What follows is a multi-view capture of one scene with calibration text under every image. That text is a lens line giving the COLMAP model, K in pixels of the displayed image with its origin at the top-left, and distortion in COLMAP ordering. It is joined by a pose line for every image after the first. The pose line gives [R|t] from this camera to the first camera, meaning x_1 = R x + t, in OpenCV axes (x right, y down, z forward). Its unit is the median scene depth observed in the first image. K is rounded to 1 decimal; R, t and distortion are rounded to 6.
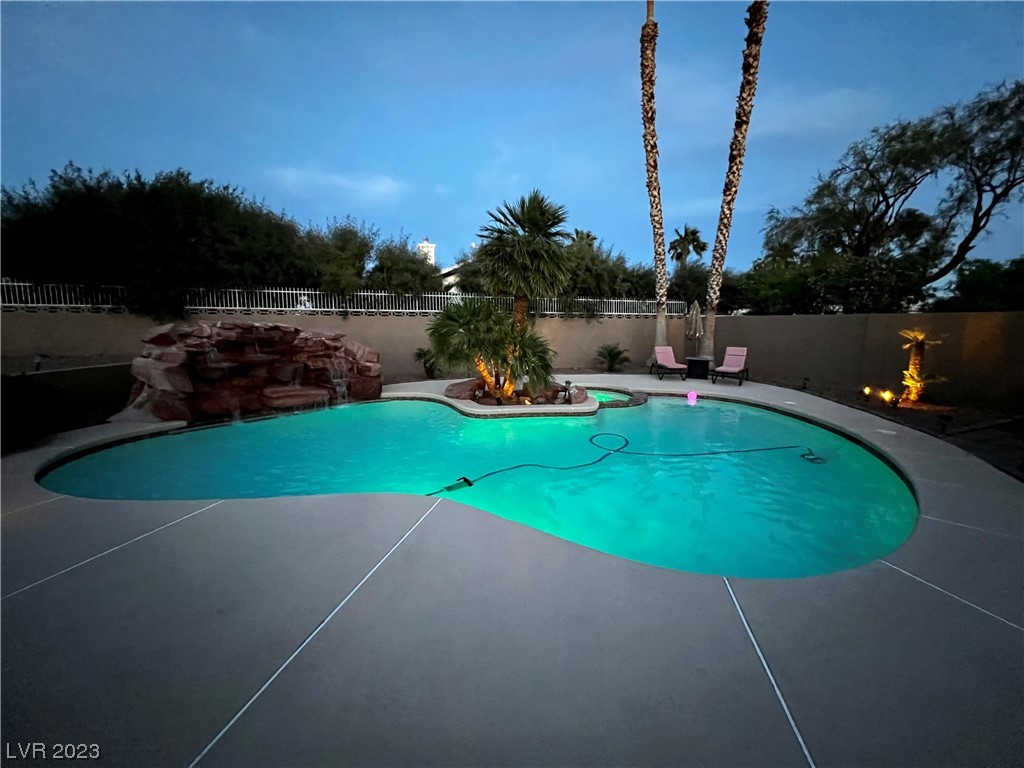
lens RADIAL K [[402.2, 0, 512.0], [0, 402.2, 384.0], [0, 0, 1]] dist [0.000372, 0.000259]
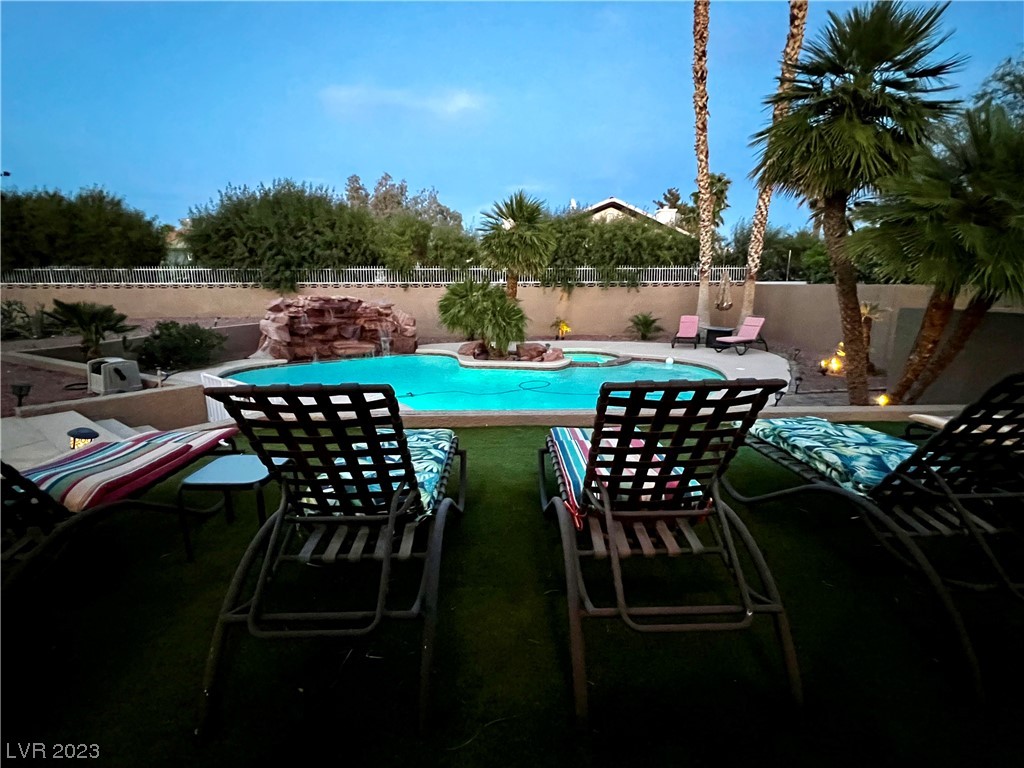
lens RADIAL K [[466.4, 0, 512.0], [0, 466.4, 384.0], [0, 0, 1]] dist [0.001573, 0.000111]
pose [[0.957366, 0.053092, -0.283958, 0.374855], [-0.035589, 0.997155, 0.066451, 0.020895], [0.286678, -0.053512, 0.956531, -0.340879]]
